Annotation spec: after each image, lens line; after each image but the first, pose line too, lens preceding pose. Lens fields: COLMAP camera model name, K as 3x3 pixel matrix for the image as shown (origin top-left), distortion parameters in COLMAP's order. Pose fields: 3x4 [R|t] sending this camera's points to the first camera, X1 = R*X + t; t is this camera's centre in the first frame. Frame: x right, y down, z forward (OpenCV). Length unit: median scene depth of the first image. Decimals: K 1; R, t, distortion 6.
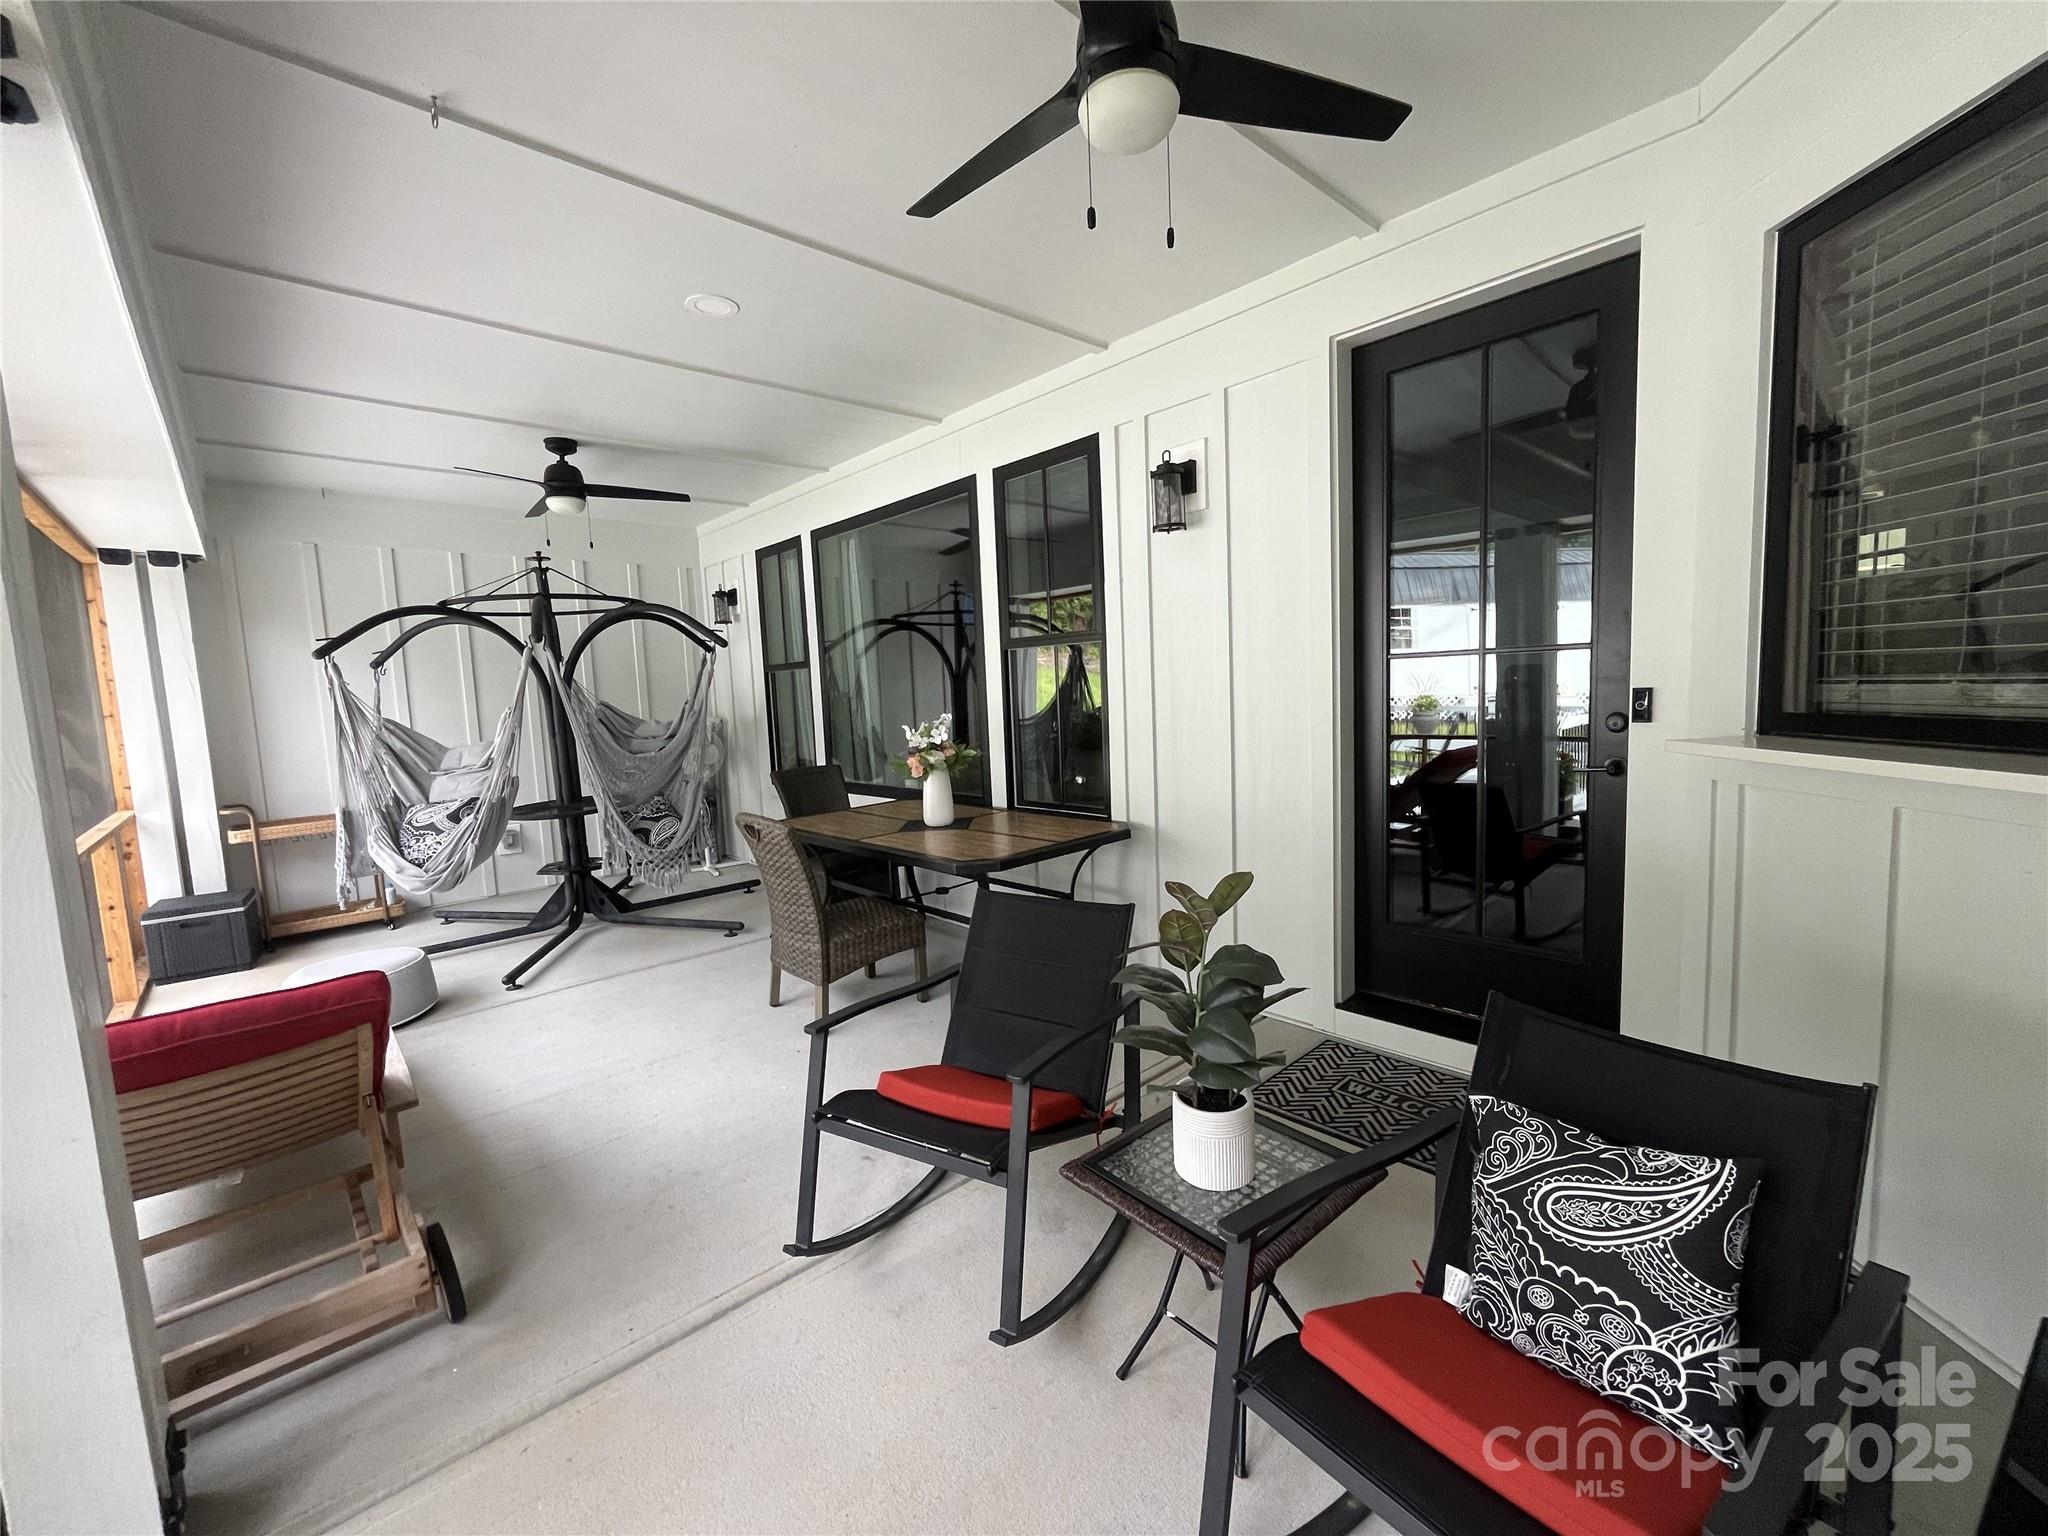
lens RADIAL K [[841.2, 0, 1024.0], [0, 841.2, 768.0], [0, 0, 1]] dist [-0.000499, 0.000436]
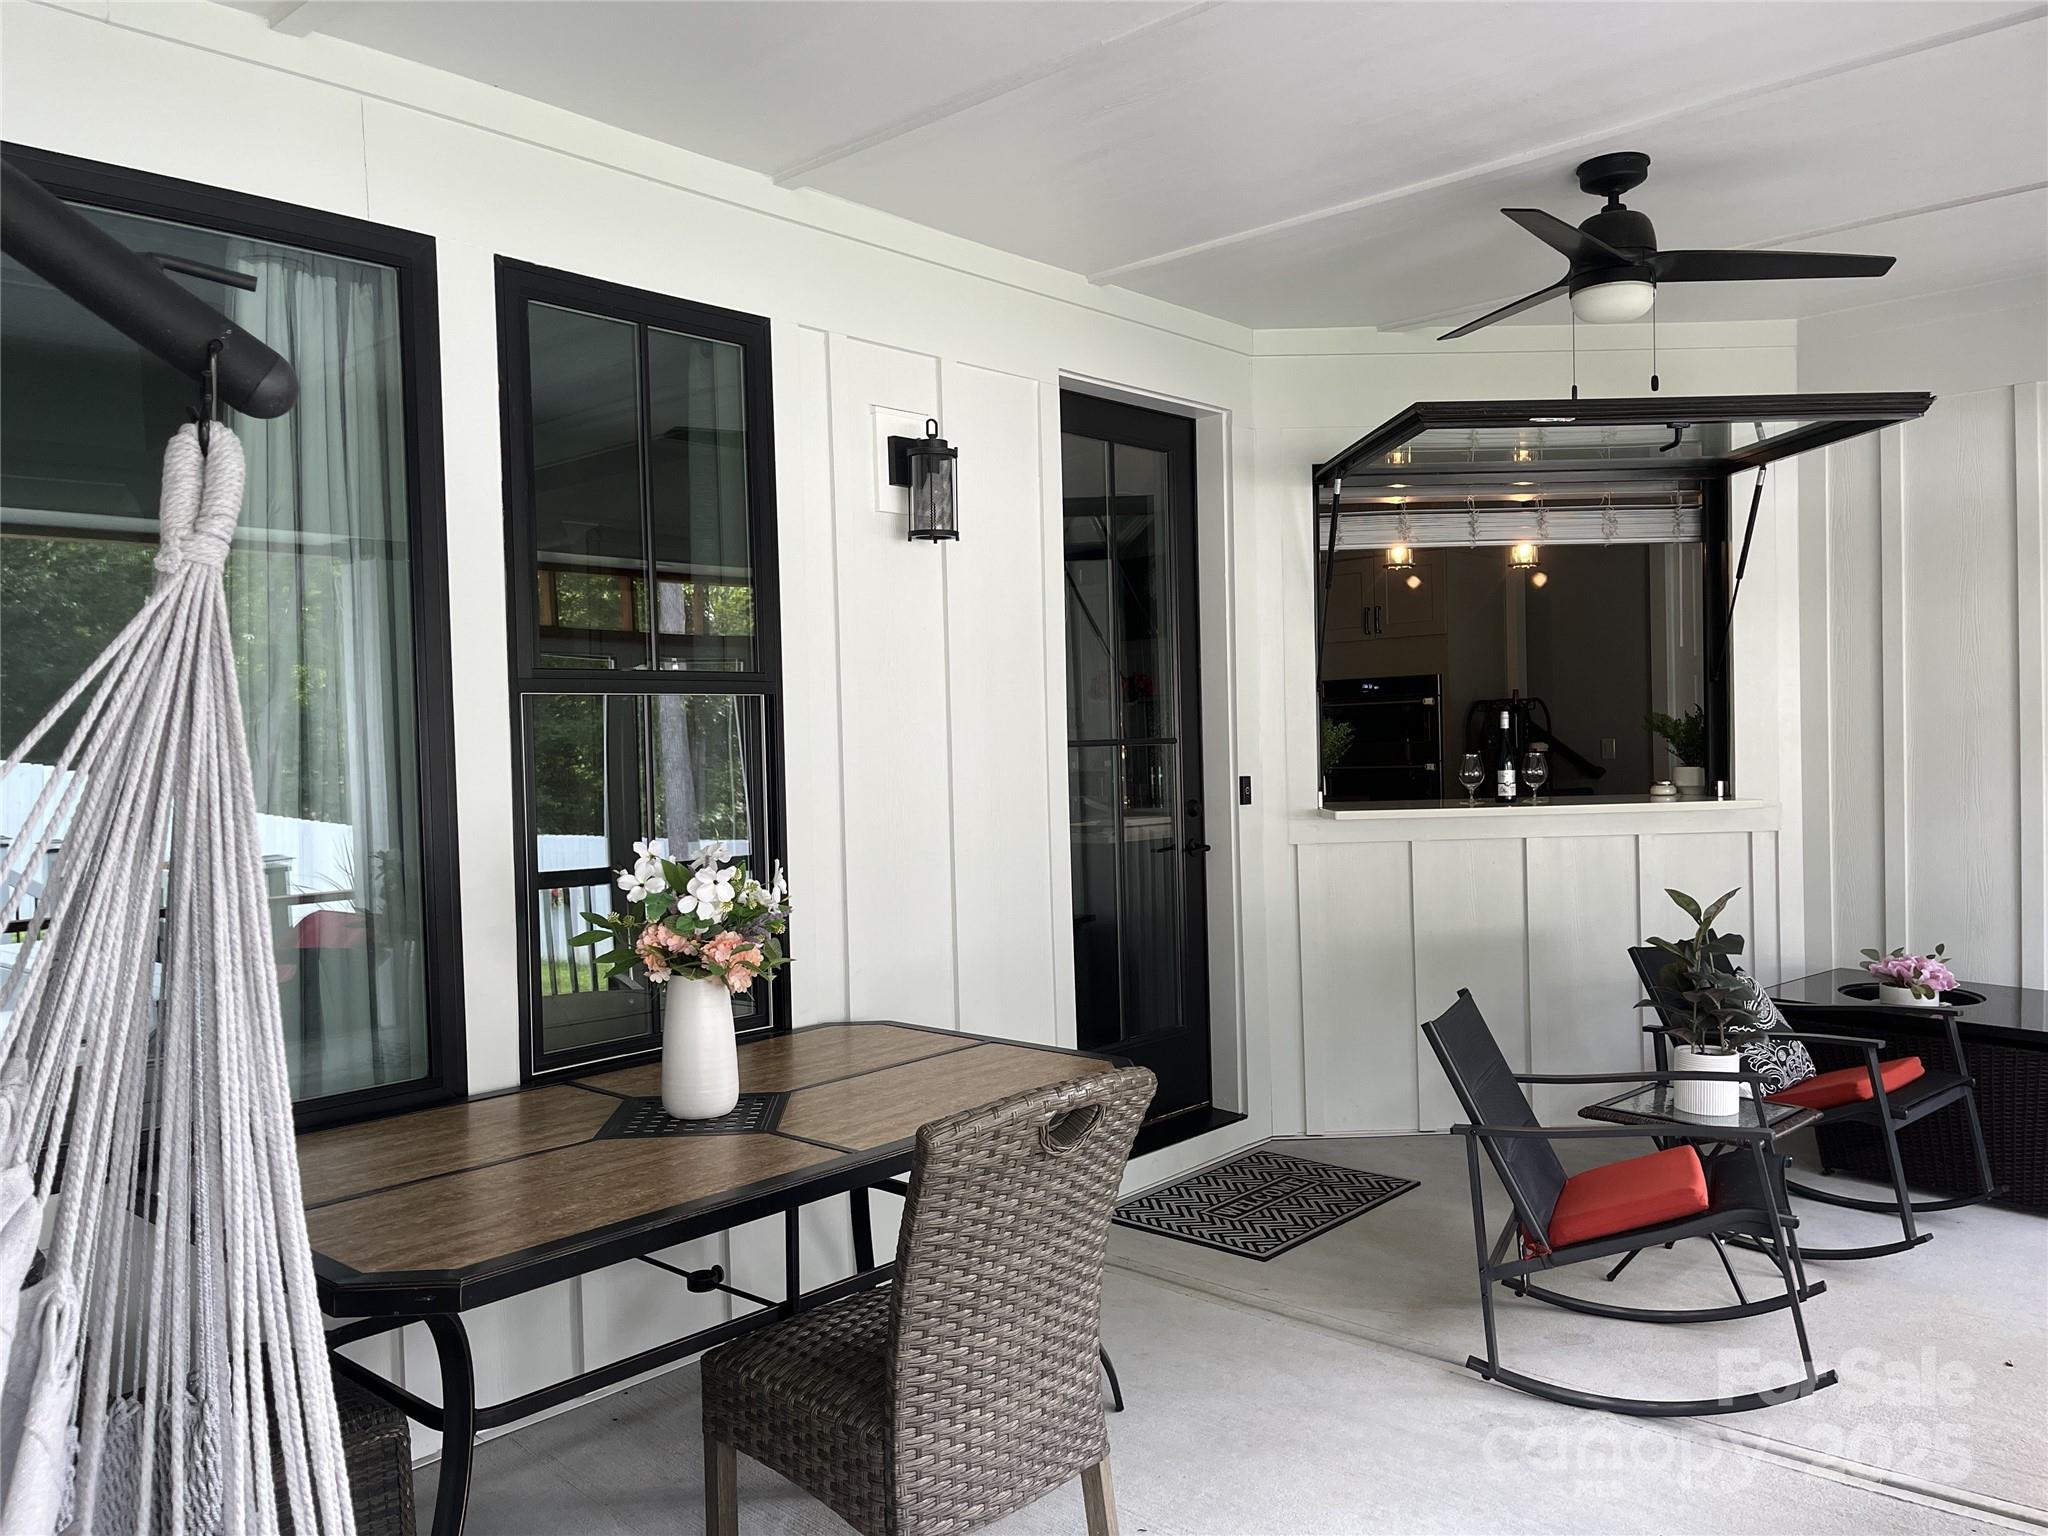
lens RADIAL K [[1549.7, 0, 1024.0], [0, 1549.7, 768.0], [0, 0, 1]] dist [0.088530, -0.124462]
pose [[-0.099380, 0.028810, 0.994632, -0.919154], [0.127116, 0.991758, -0.016026, -0.068622], [-0.986897, 0.124841, -0.102223, 0.959158]]
